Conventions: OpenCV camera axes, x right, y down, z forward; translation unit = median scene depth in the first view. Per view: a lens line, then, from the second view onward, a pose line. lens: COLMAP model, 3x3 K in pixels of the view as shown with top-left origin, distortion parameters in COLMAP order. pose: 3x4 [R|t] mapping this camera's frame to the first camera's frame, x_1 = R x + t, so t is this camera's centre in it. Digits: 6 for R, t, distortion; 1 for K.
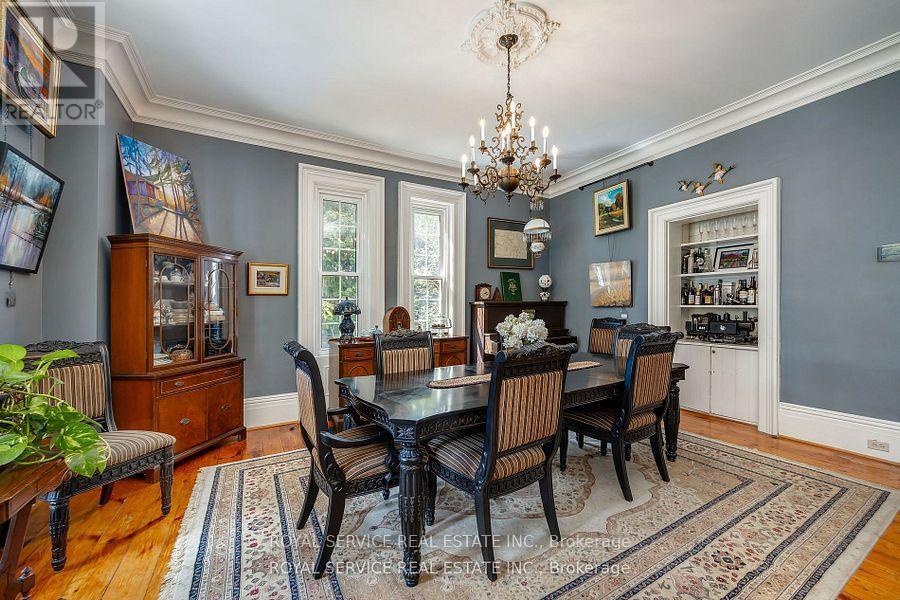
lens RADIAL K [[350.8, 0, 460.5], [0, 350.8, 310.3], [0, 0, 1]] dist [0.006347, -0.000046]
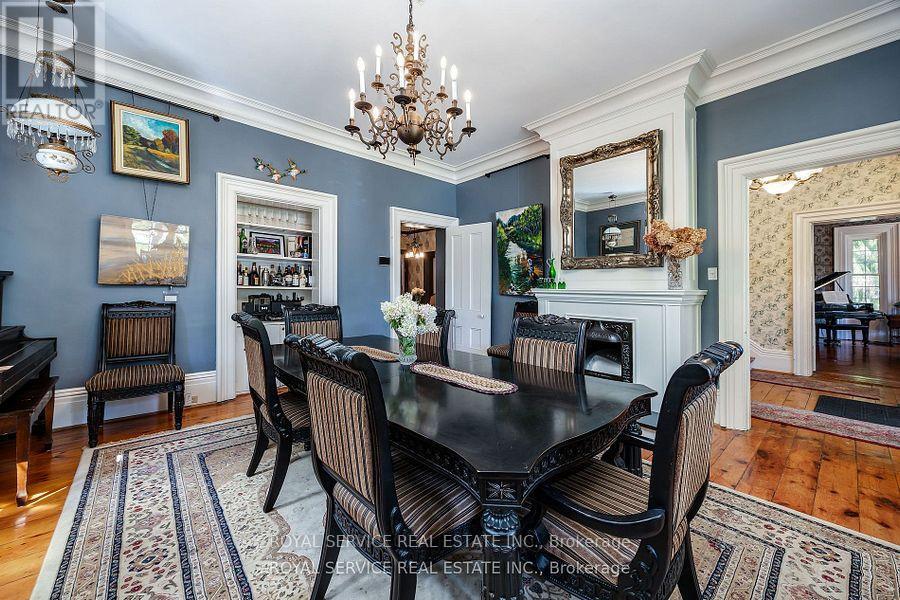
lens RADIAL K [[339.9, 0, 450.0], [0, 339.9, 300.0], [0, 0, 1]] dist [0.000334, 0.000027]
pose [[-0.179609, -0.018964, 0.983555, -0.373530], [-0.001383, 0.999818, 0.019025, 0.005780], [-0.983737, 0.002057, -0.179603, 0.588370]]
